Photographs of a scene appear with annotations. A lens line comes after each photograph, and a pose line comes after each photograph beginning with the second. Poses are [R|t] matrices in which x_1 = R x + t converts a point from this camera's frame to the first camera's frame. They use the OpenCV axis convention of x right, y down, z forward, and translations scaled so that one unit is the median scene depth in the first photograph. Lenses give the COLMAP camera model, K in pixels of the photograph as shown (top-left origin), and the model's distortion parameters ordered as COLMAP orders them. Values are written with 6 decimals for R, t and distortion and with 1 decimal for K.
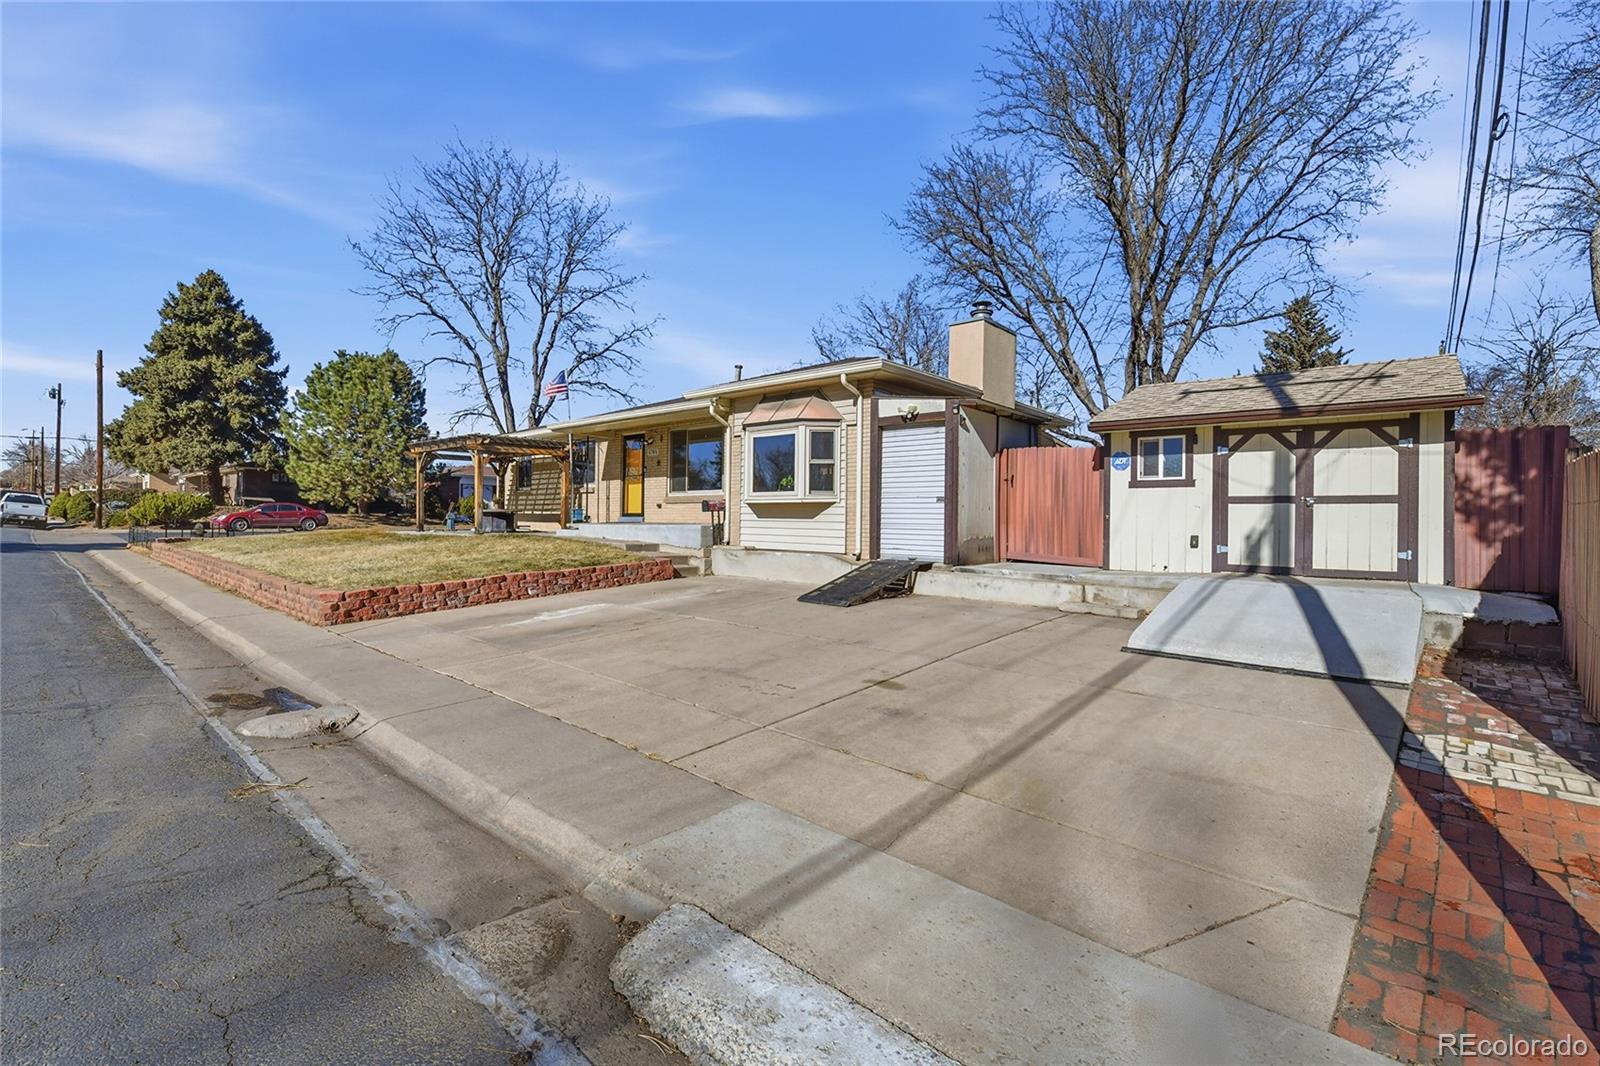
lens RADIAL K [[702.5, 0, 801.9], [0, 702.5, 517.1], [0, 0, 1]] dist [-0.002088, -0.010598]
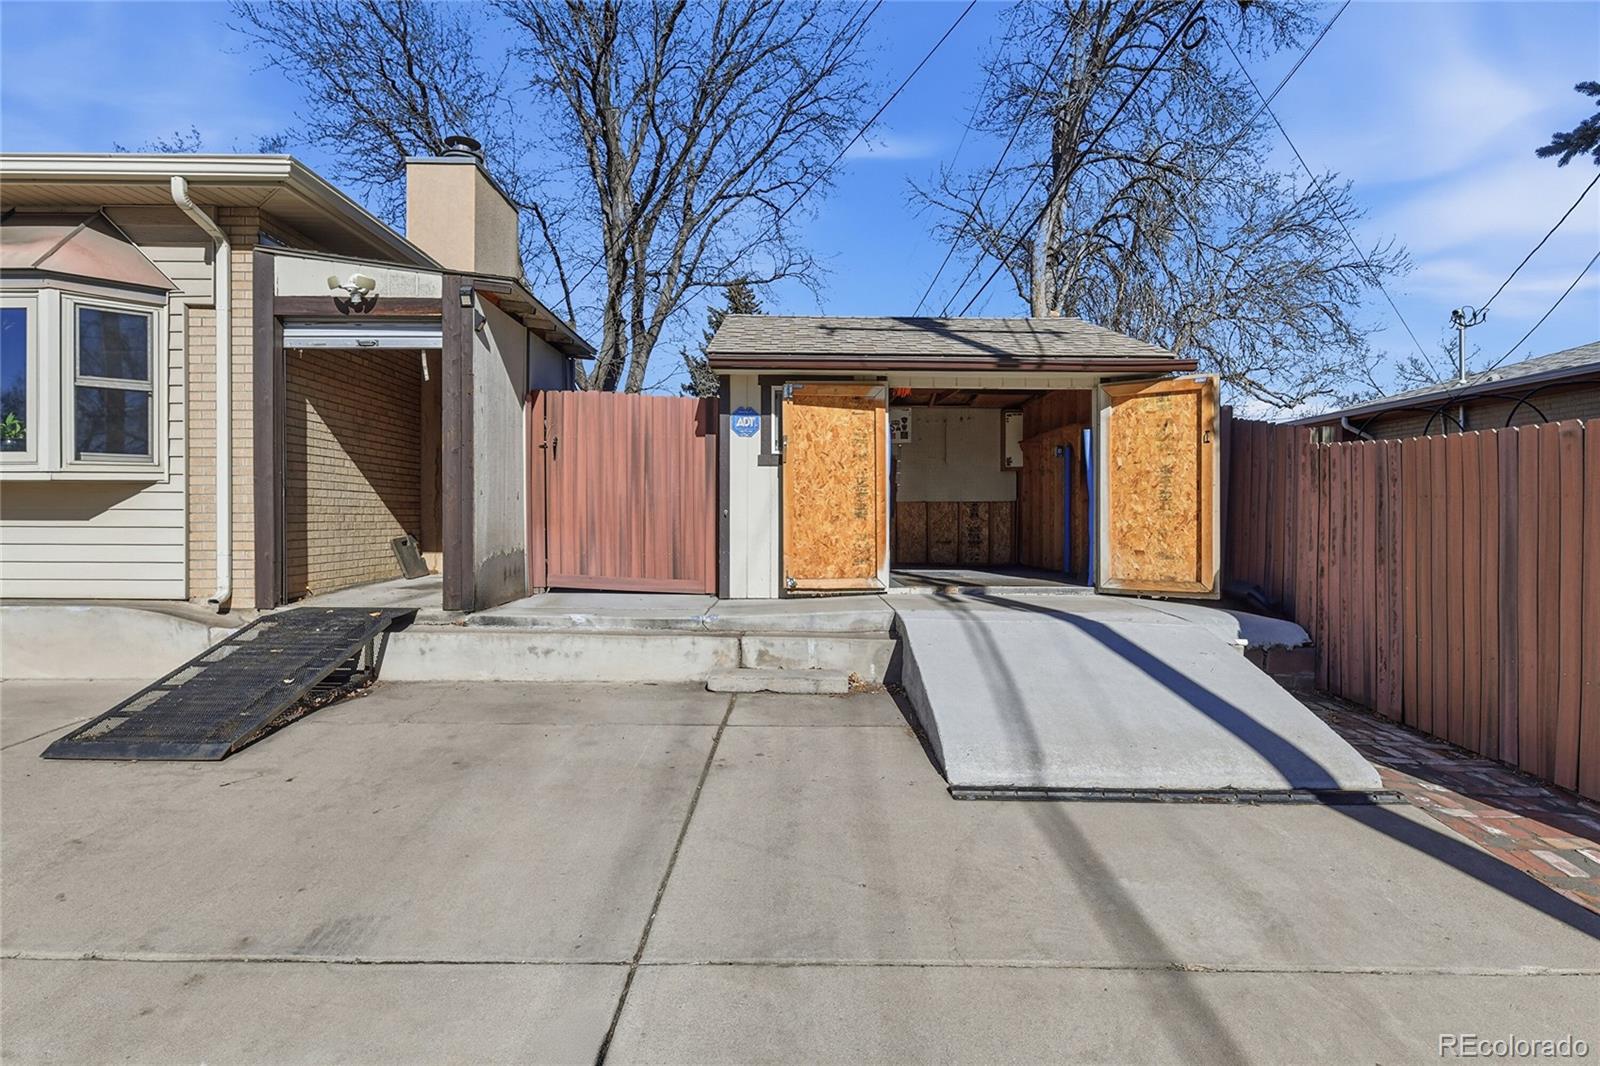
lens RADIAL K [[837.6, 0, 800.5], [0, 837.6, 517.2], [0, 0, 1]] dist [0.001854, -0.001890]
pose [[0.743305, -0.011398, 0.668855, -0.002367], [0.002828, 0.999899, 0.013896, -0.005247], [-0.668947, -0.008437, 0.743263, 0.364289]]
